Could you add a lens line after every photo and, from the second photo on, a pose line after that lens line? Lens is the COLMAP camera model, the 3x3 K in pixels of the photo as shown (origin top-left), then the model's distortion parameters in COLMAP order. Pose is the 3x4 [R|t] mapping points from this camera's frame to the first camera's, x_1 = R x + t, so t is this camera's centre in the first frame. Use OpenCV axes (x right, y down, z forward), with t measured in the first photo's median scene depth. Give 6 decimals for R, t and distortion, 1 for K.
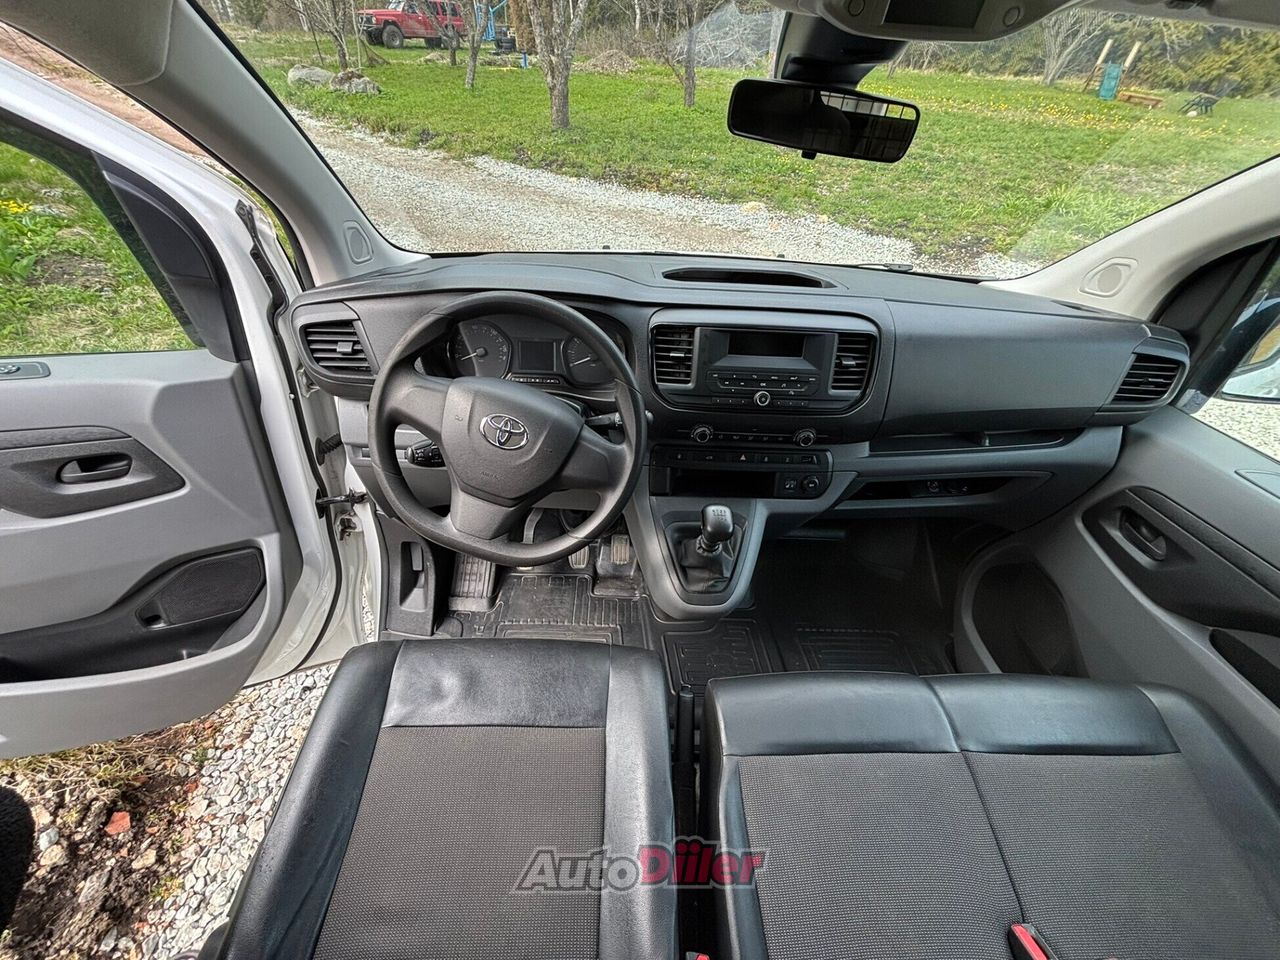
lens RADIAL K [[518.4, 0, 630.1], [0, 518.4, 470.5], [0, 0, 1]] dist [-0.007054, -0.000089]
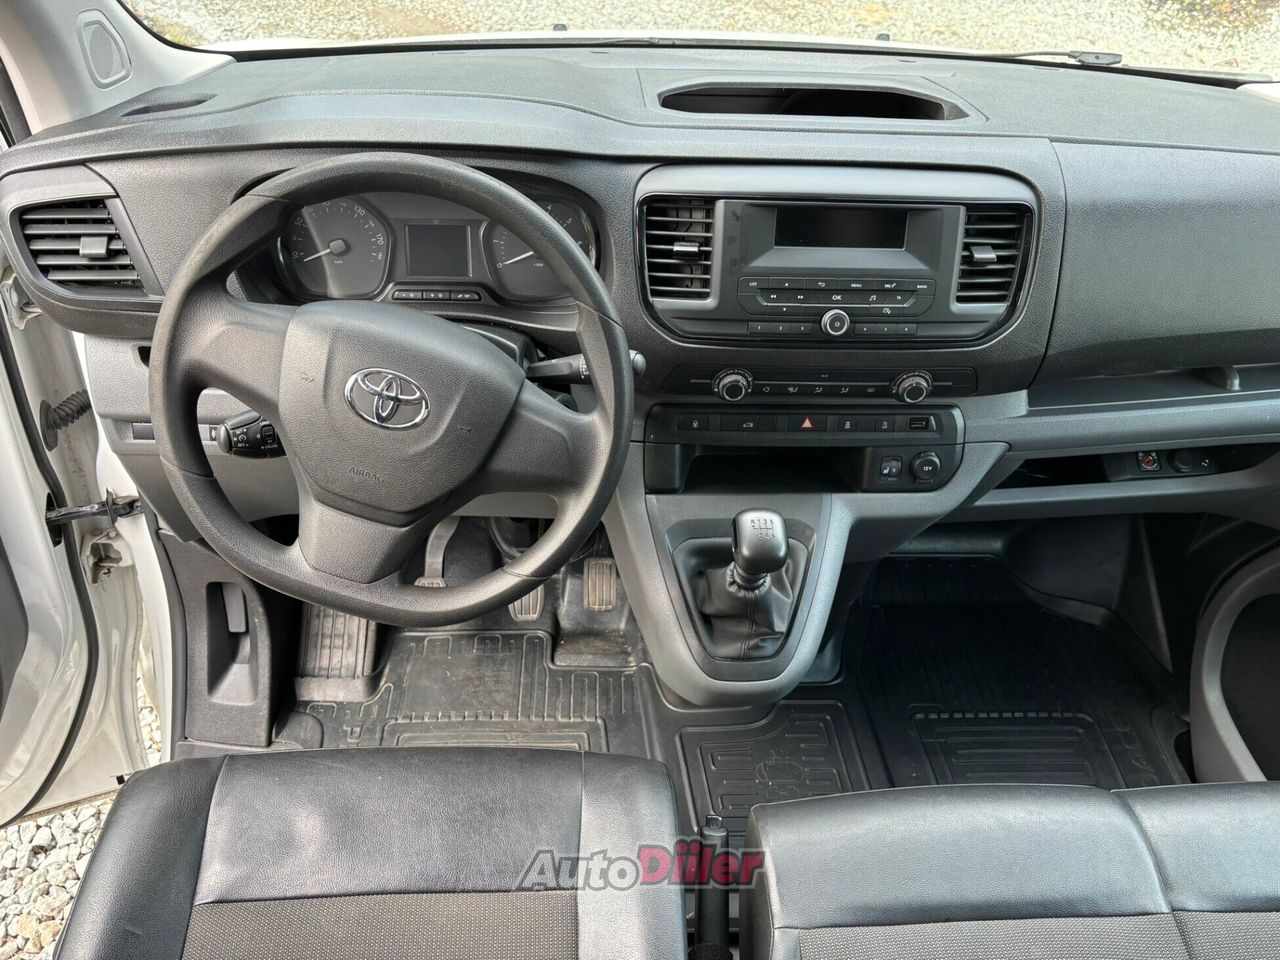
lens RADIAL K [[977.3, 0, 640.0], [0, 977.3, 480.0], [0, 0, 1]] dist [-0.001615, 0.006339]
pose [[0.999503, -0.025861, 0.018008, 0.013960], [0.024859, 0.998244, 0.053768, -0.026263], [-0.019367, -0.053294, 0.998391, -0.079101]]
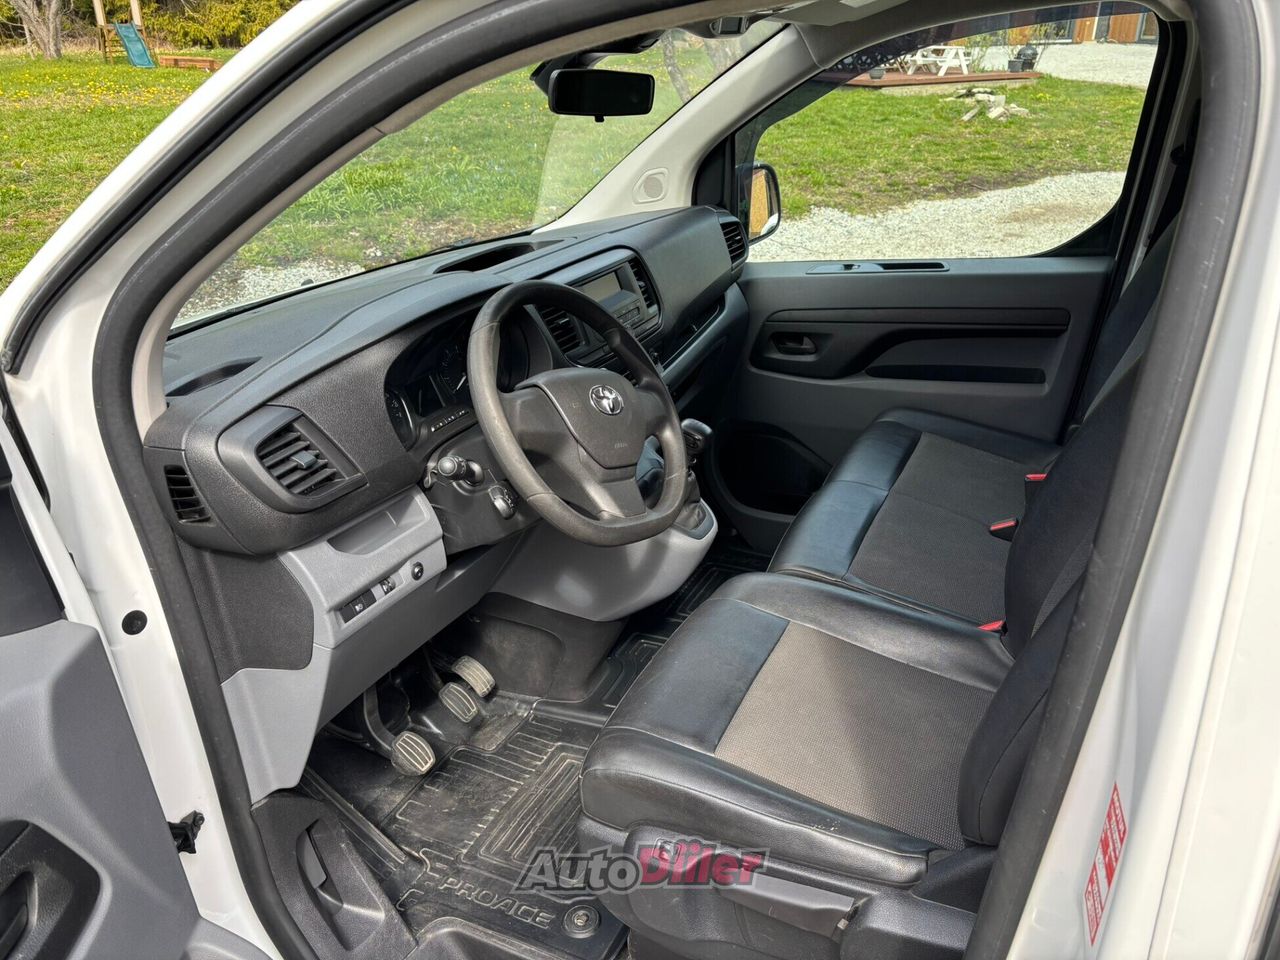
lens RADIAL K [[977.3, 0, 640.0], [0, 977.3, 480.0], [0, 0, 1]] dist [-0.001615, 0.006339]
pose [[0.450238, -0.426278, 0.784584, -1.318141], [0.599407, 0.795563, 0.088270, -0.058484], [-0.661814, 0.430543, 0.613707, -0.082908]]
